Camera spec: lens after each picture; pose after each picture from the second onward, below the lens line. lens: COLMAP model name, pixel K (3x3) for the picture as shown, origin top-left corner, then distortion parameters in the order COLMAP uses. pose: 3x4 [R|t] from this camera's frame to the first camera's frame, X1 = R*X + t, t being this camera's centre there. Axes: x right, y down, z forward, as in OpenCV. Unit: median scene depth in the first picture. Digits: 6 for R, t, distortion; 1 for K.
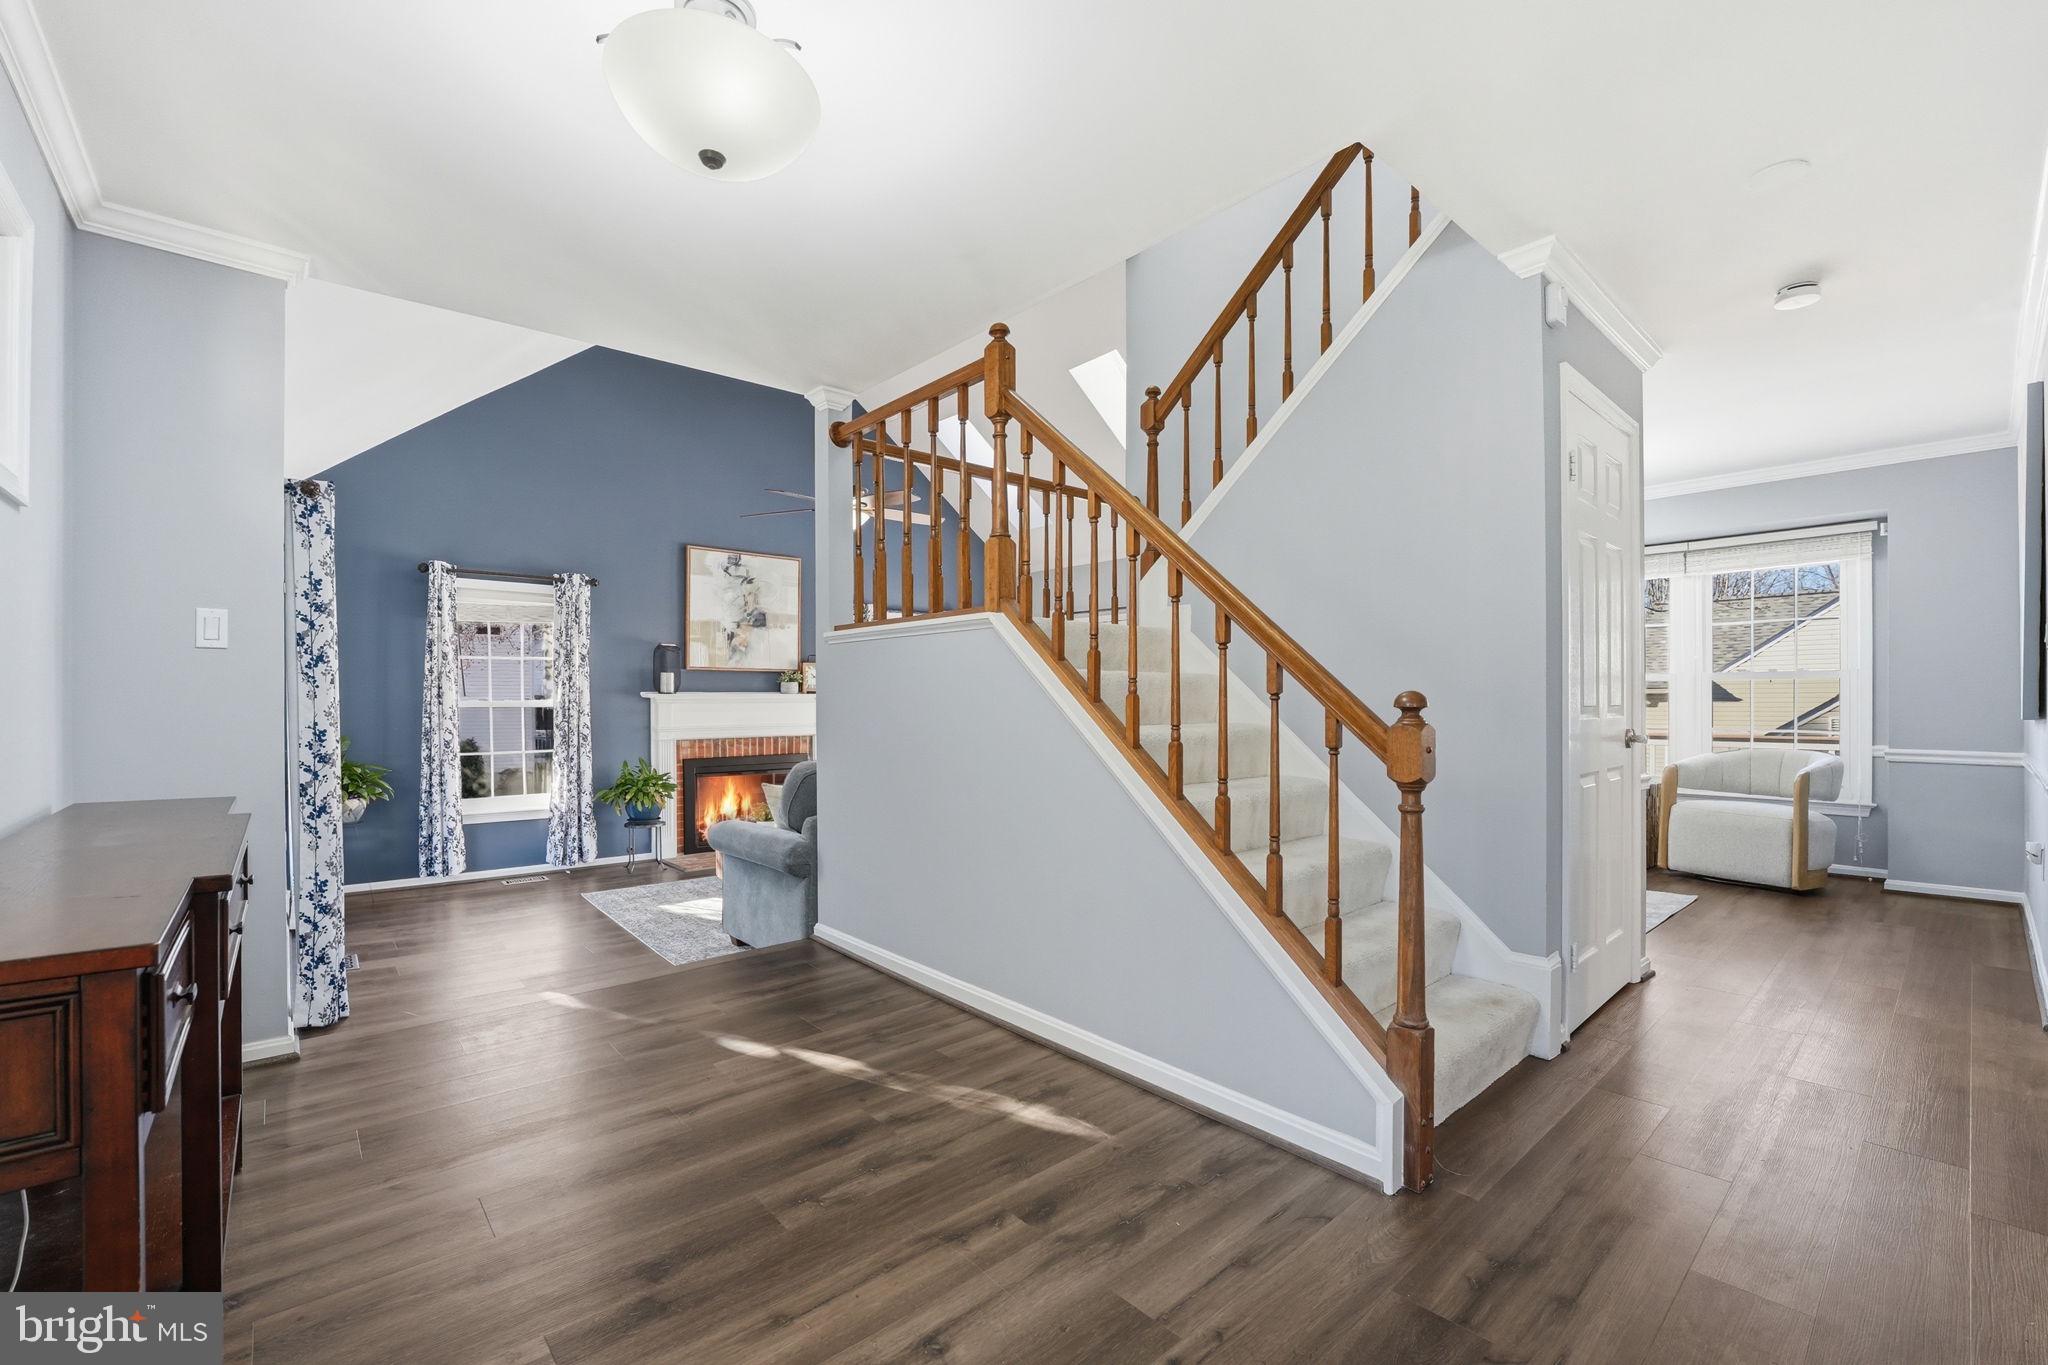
lens RADIAL K [[855.5, 0, 1021.7], [0, 855.5, 693.4], [0, 0, 1]] dist [-0.019095, -0.000146]
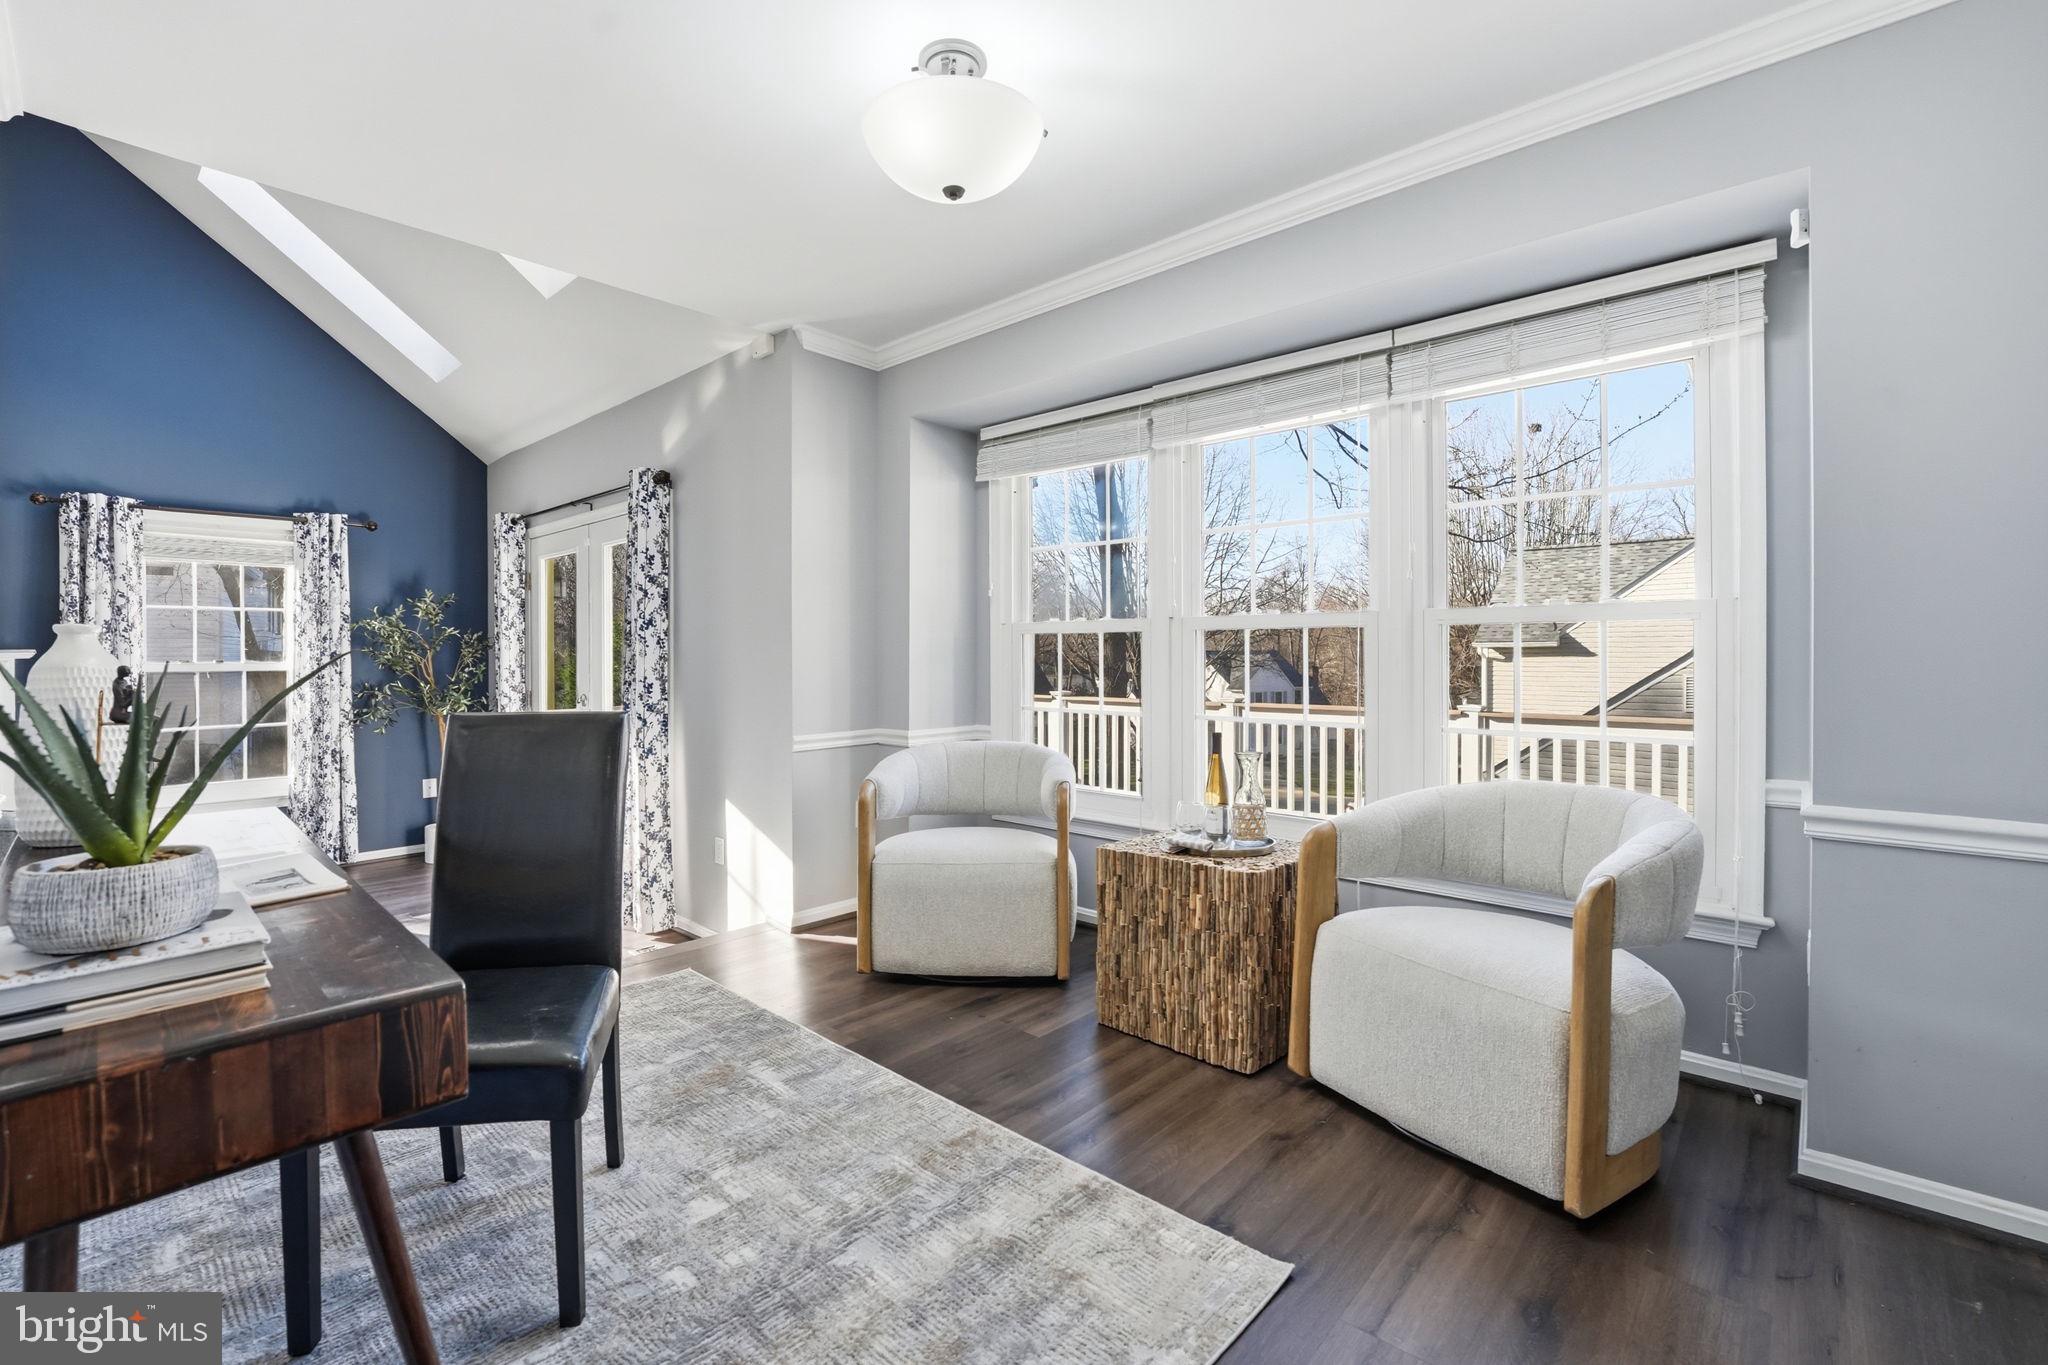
lens RADIAL K [[866.5, 0, 1028.2], [0, 866.5, 660.9], [0, 0, 1]] dist [-0.007656, -0.000232]
pose [[0.993414, -0.006482, 0.114397, 0.077325], [0.005039, 0.999904, 0.012904, -0.000307], [-0.114470, -0.012243, 0.993351, 0.079266]]
